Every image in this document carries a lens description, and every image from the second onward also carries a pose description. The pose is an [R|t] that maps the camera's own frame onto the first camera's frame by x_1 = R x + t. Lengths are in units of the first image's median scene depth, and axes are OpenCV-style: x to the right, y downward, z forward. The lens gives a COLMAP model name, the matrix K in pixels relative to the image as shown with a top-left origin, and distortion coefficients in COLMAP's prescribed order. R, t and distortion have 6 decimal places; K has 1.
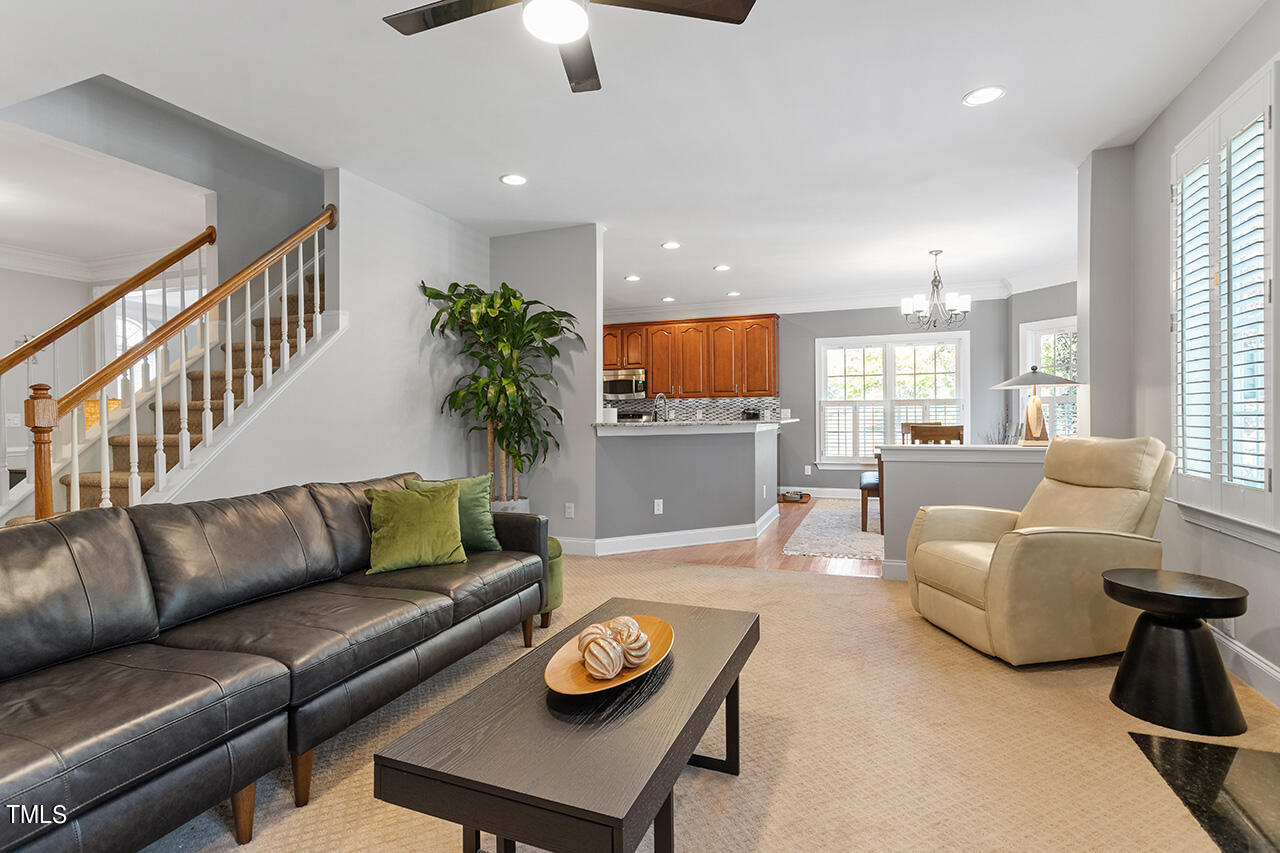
lens RADIAL K [[605.6, 0, 637.9], [0, 605.6, 421.6], [0, 0, 1]] dist [-0.016021, 0.000290]
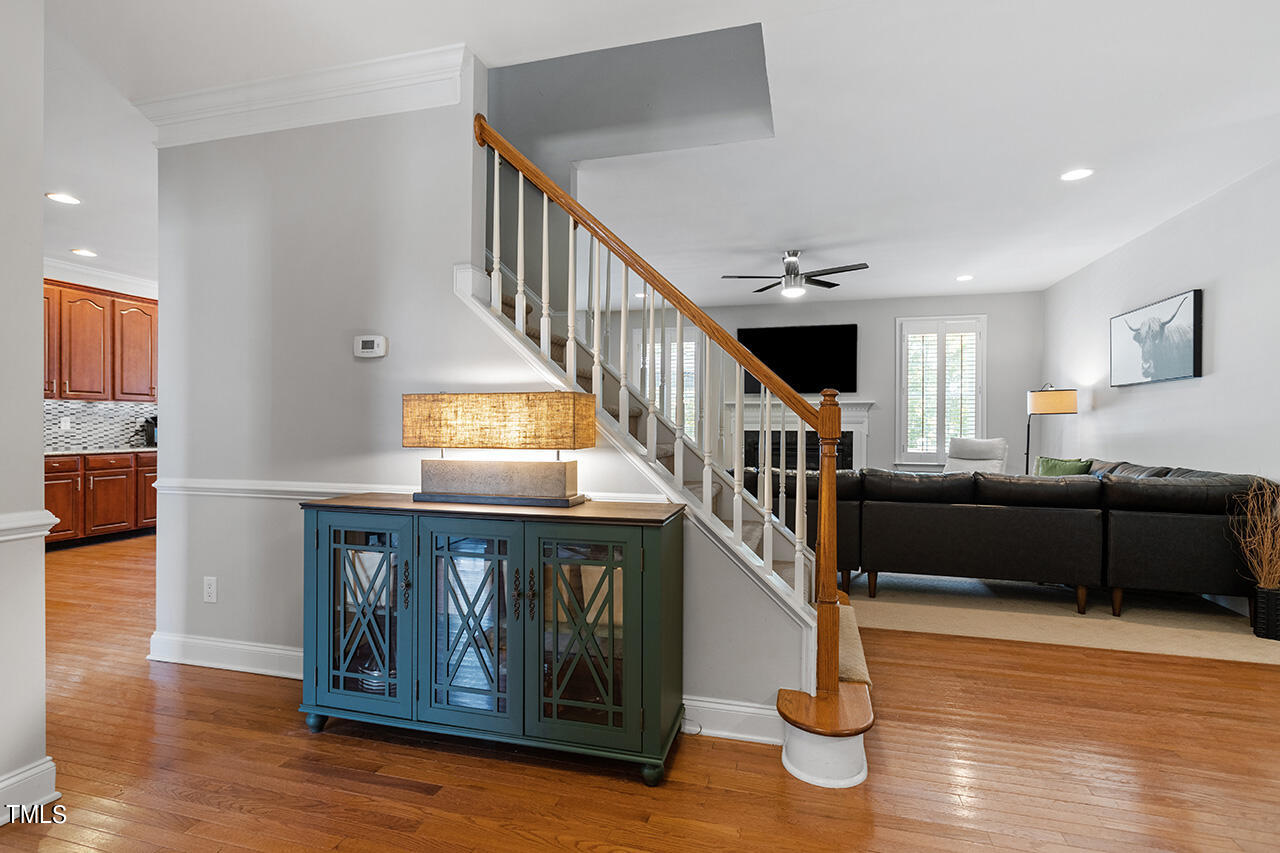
lens RADIAL K [[605.6, 0, 637.9], [0, 605.6, 421.6], [0, 0, 1]] dist [-0.016021, 0.000290]
pose [[-0.090388, 0.007512, 0.995878, -0.987801], [0.008607, 0.999940, -0.006761, -0.007877], [-0.995869, 0.007961, -0.090447, 0.663561]]
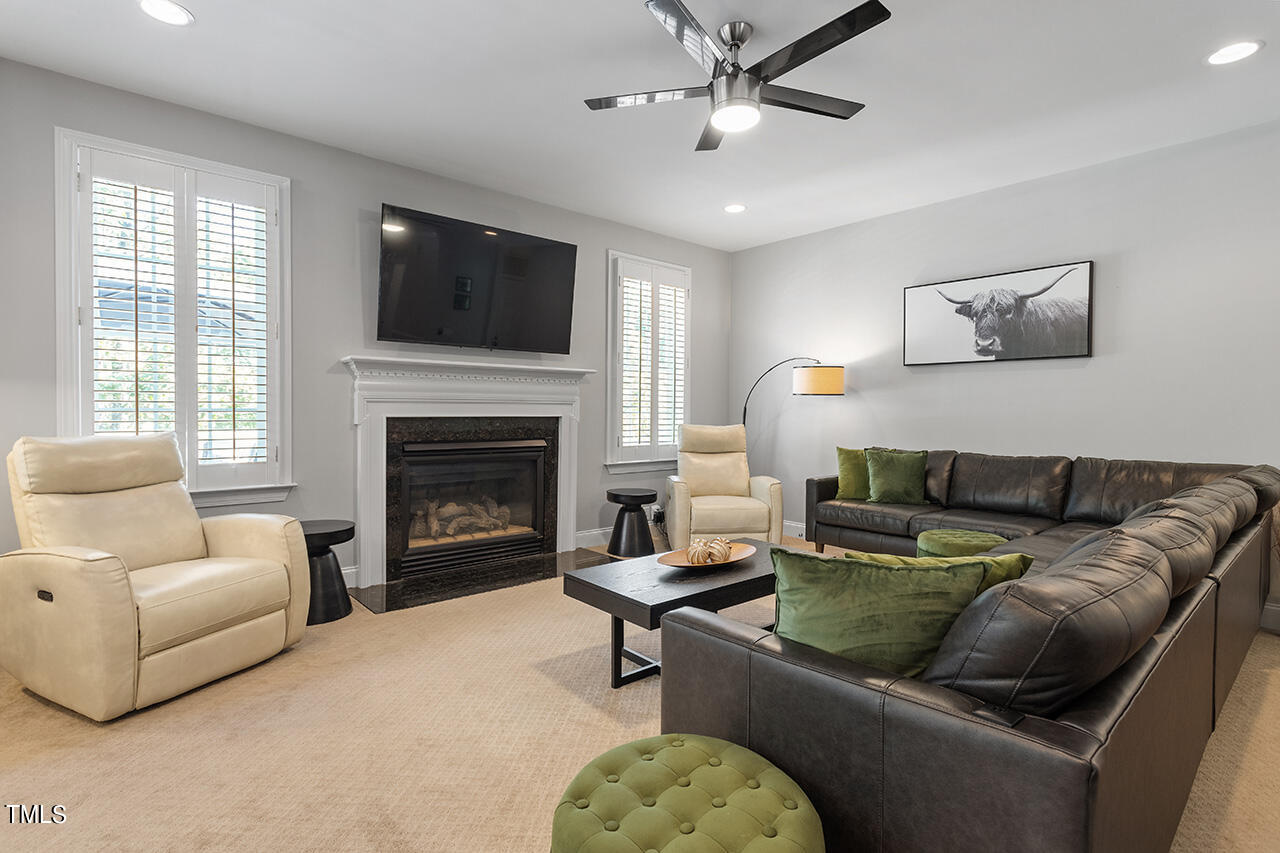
lens RADIAL K [[605.6, 0, 637.9], [0, 605.6, 421.6], [0, 0, 1]] dist [-0.016021, 0.000290]
pose [[-0.881713, -0.010466, 0.471671, -0.189612], [0.003133, 0.999602, 0.028037, -0.008847], [-0.471776, 0.026198, -0.881329, 0.756249]]
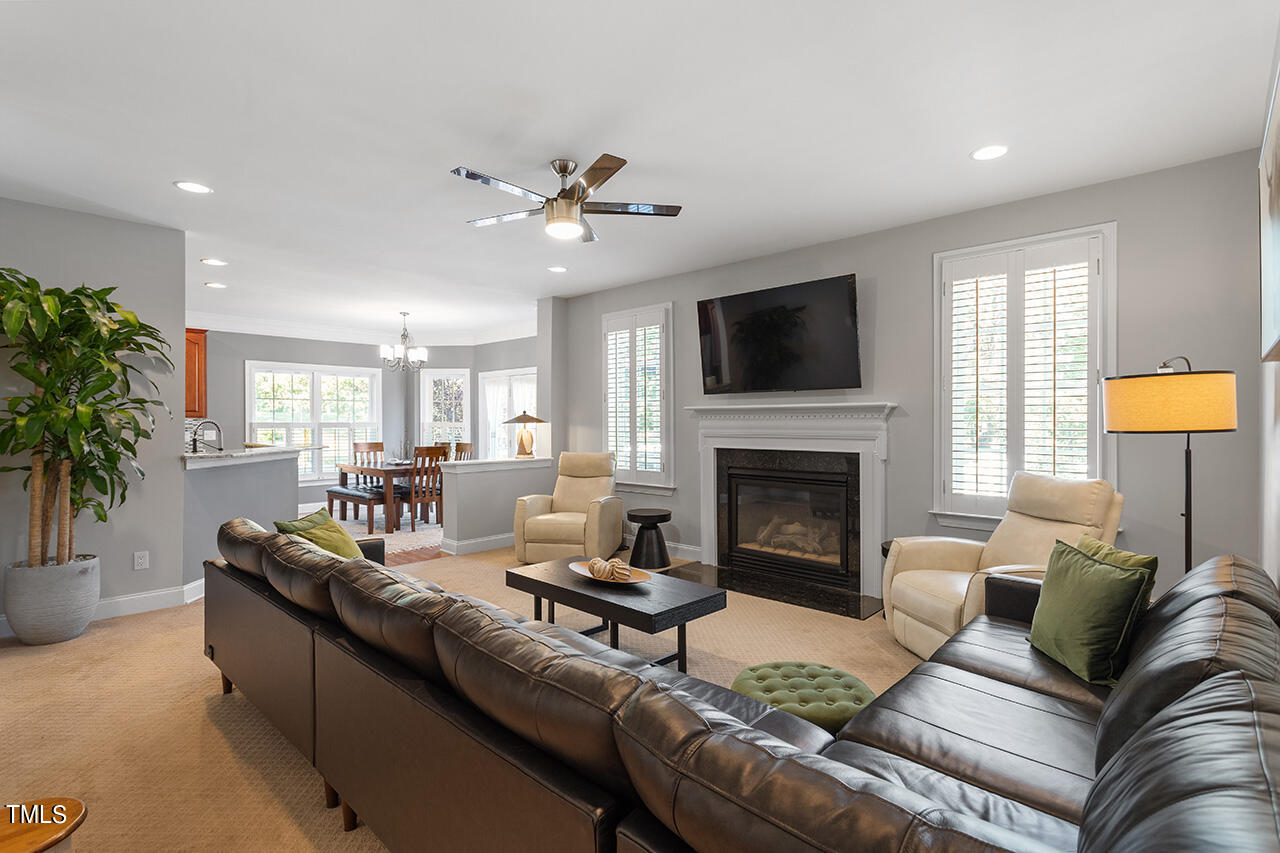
lens RADIAL K [[605.6, 0, 637.9], [0, 605.6, 421.6], [0, 0, 1]] dist [-0.016021, 0.000290]
pose [[0.384776, 0.007153, 0.922982, -0.556213], [0.009363, 0.999888, -0.011653, -0.027350], [-0.922962, 0.013126, 0.384666, 0.033883]]
